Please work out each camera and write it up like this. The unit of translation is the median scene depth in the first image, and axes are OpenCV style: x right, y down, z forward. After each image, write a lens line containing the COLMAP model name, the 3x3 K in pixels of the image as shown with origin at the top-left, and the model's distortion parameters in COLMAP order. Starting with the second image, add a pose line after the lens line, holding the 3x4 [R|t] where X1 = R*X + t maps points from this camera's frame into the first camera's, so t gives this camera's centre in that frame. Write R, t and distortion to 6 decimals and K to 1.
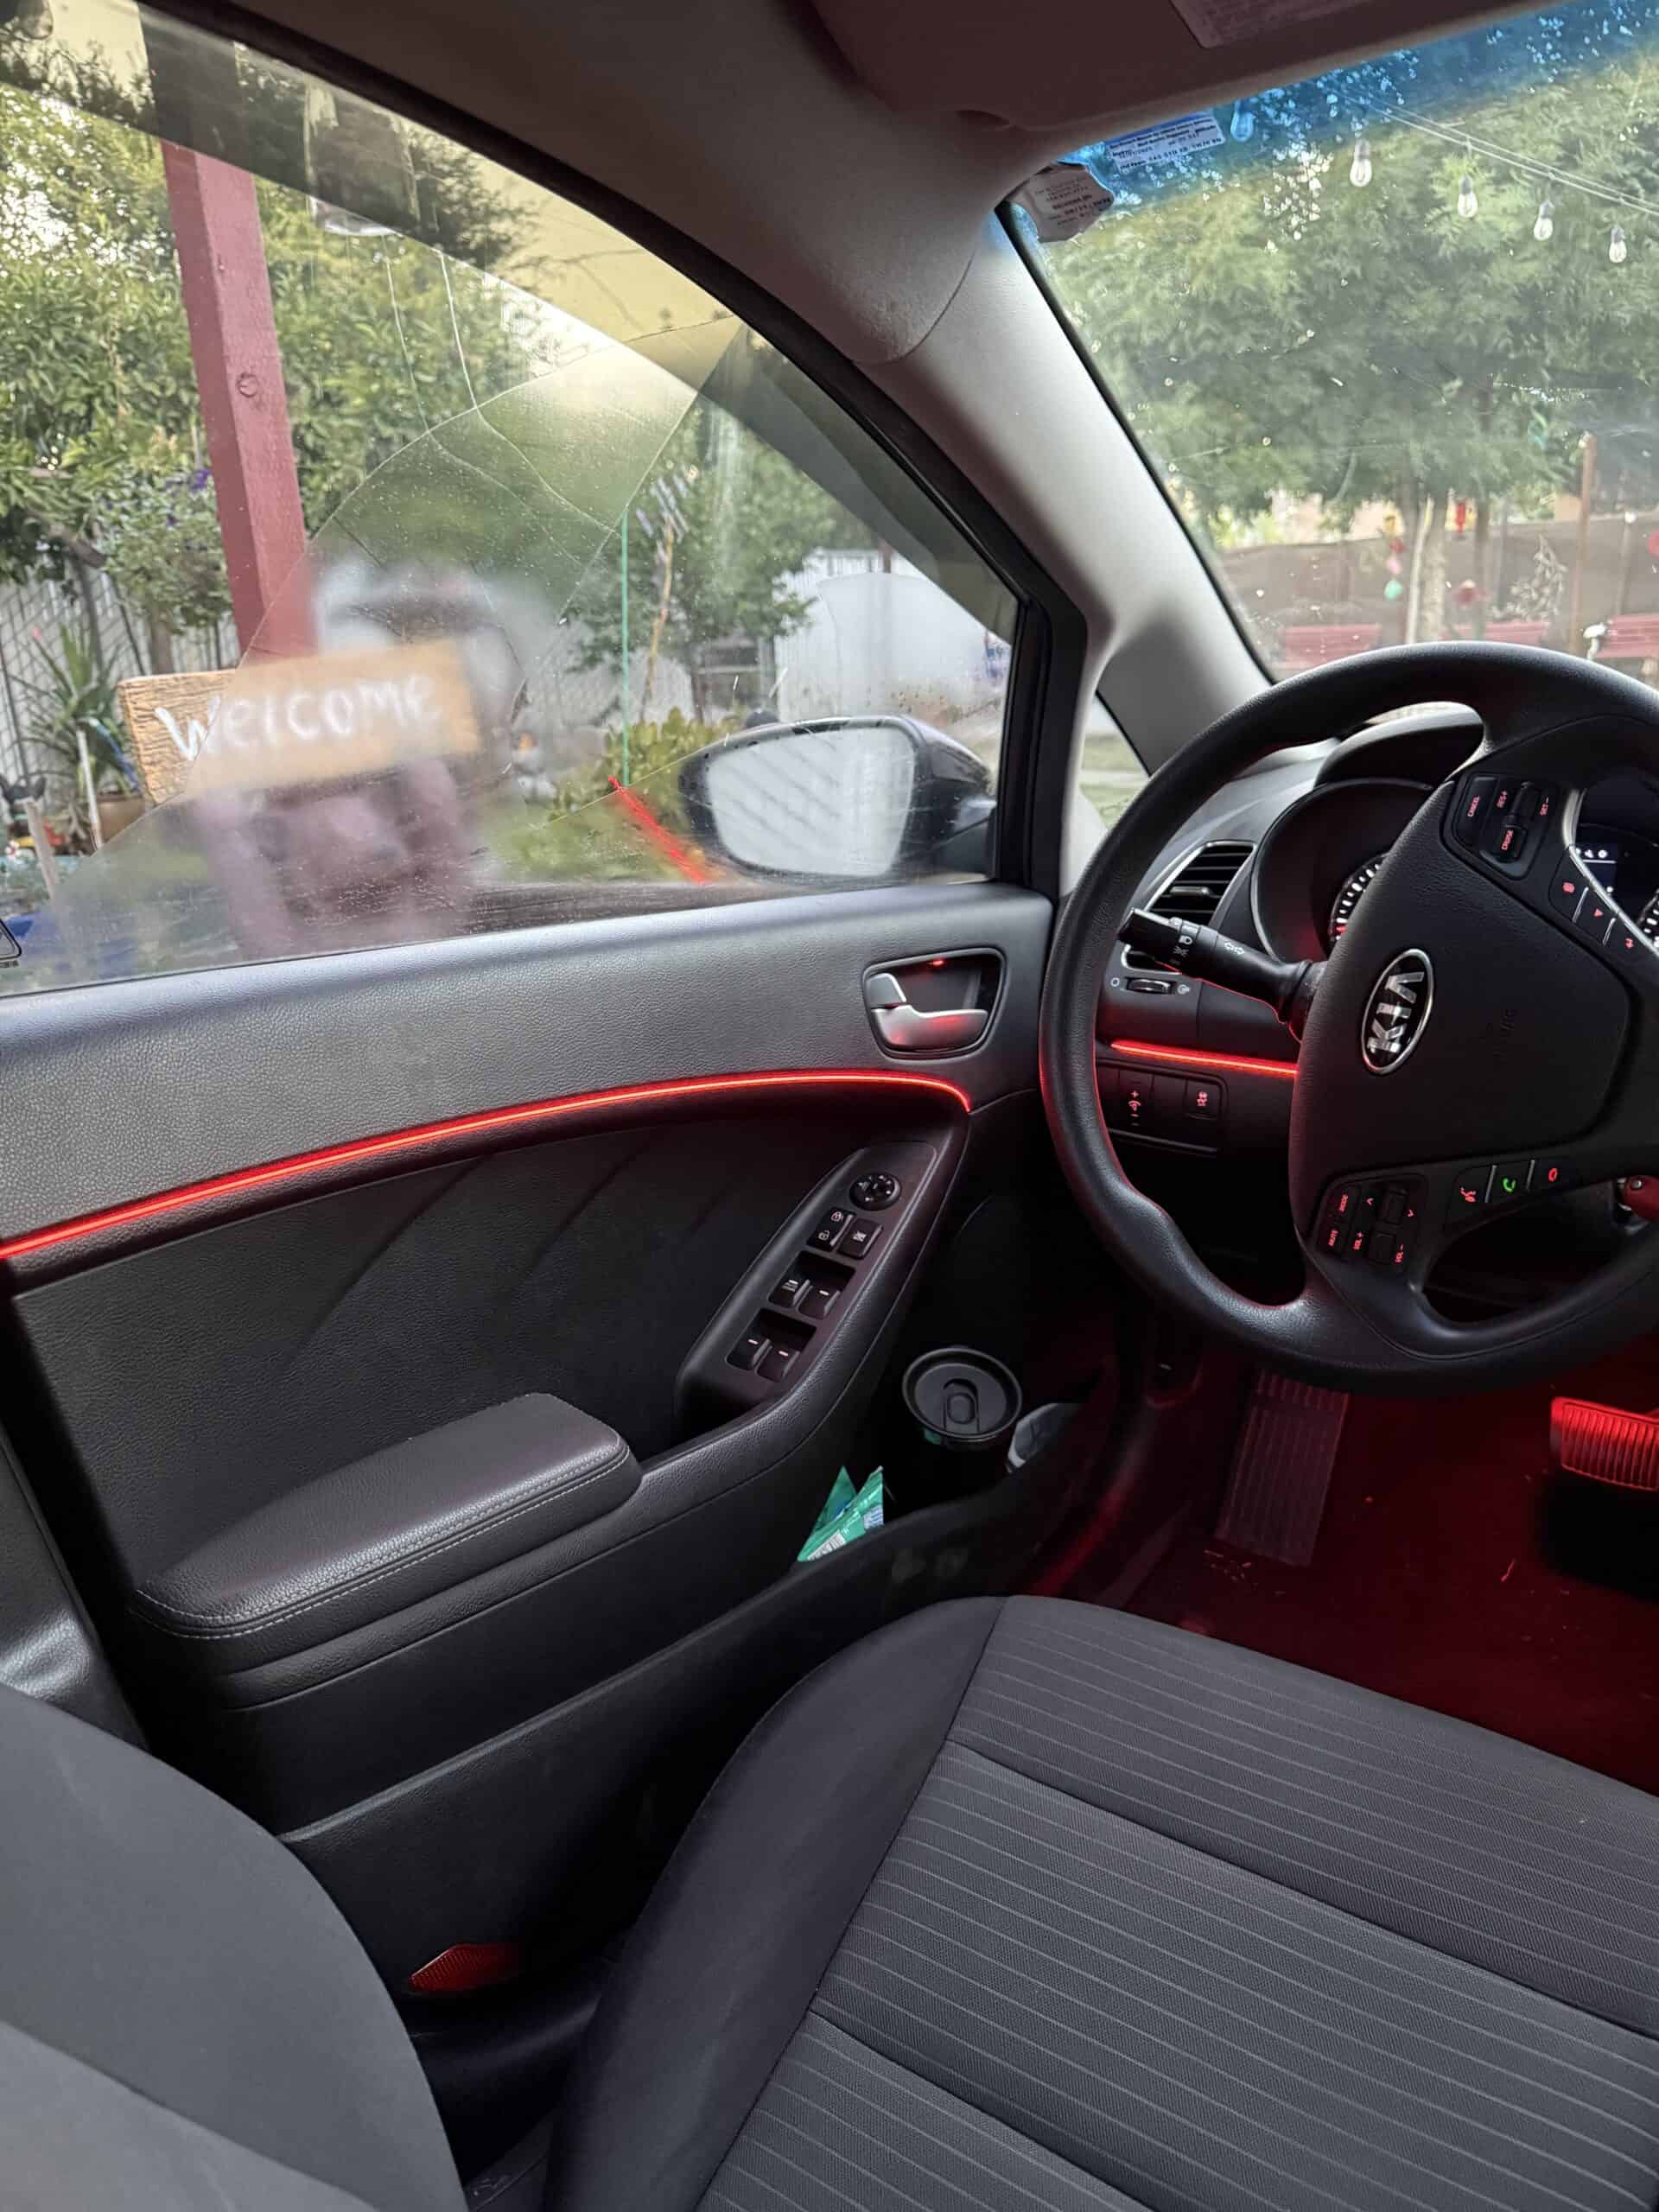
lens RADIAL K [[1579.6, 0, 823.9], [0, 1579.6, 1097.9], [0, 0, 1]] dist [0.065402, -0.093400]
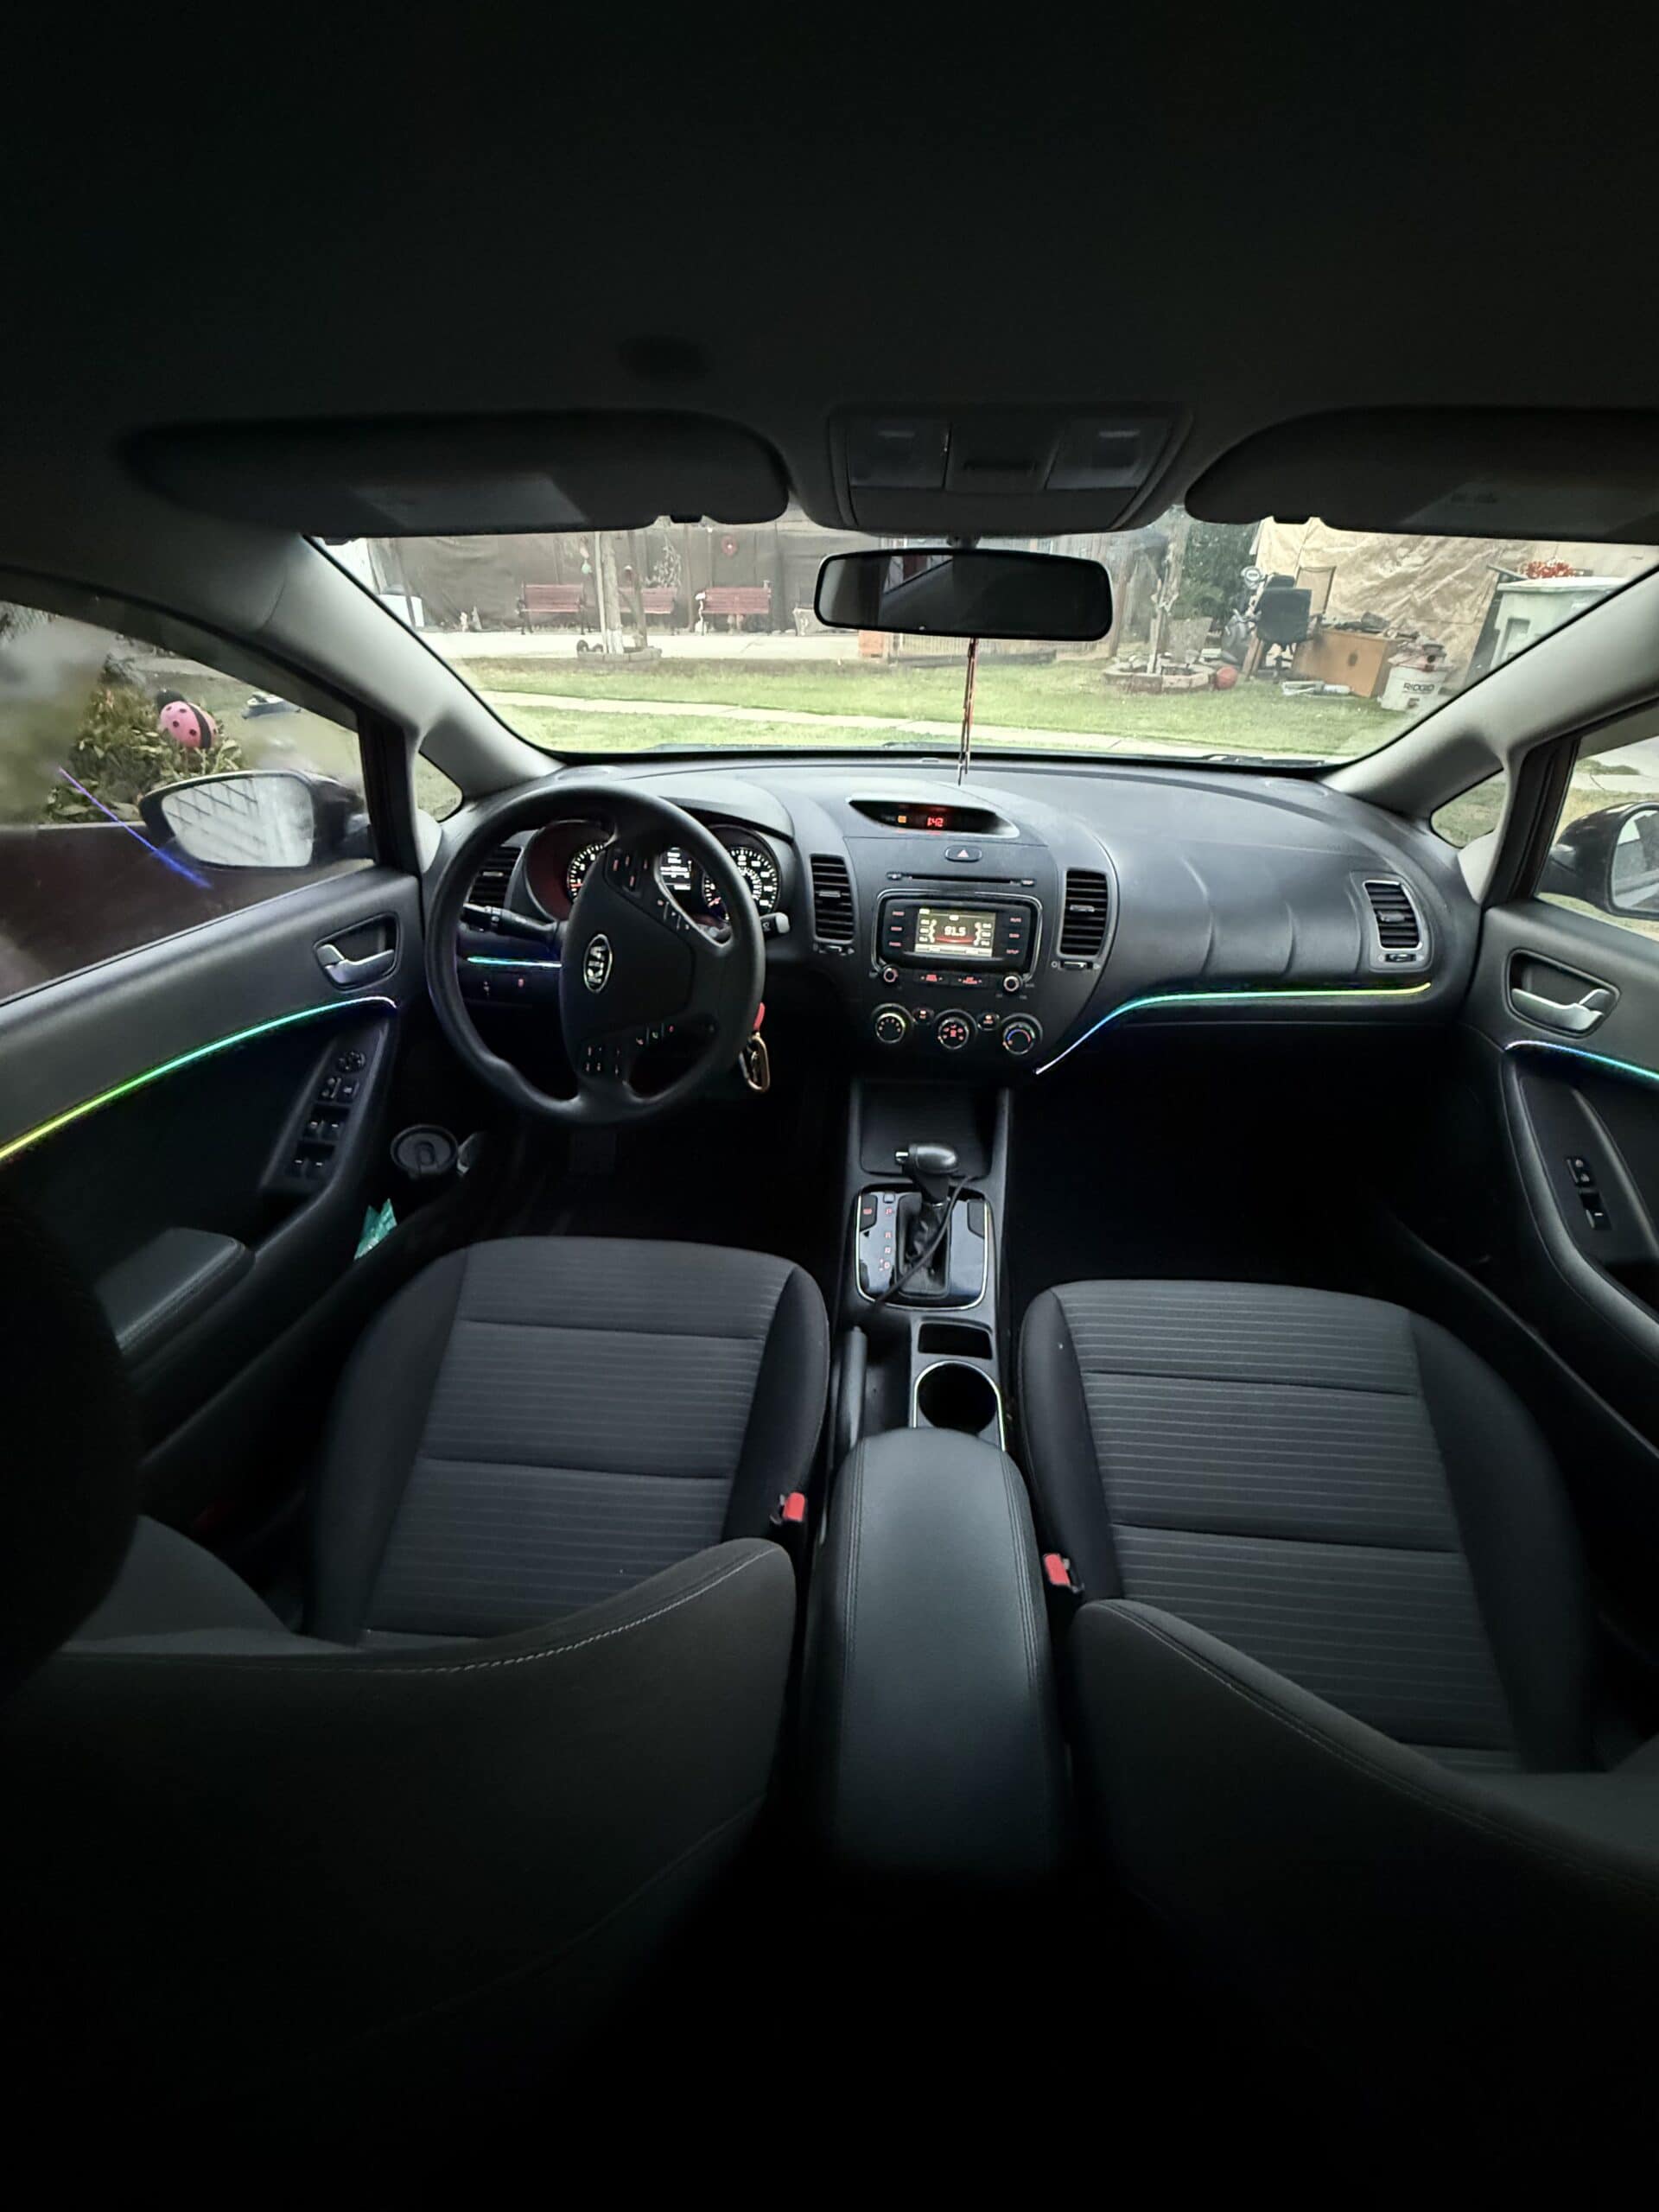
lens RADIAL K [[886.2, 0, 847.4], [0, 886.2, 1095.7], [0, 0, 1]] dist [0.003731, -0.000433]
pose [[0.840241, -0.225172, 0.493247, 0.000193], [0.092868, 0.956014, 0.278231, -0.140780], [-0.534201, -0.187974, 0.824194, -0.179434]]
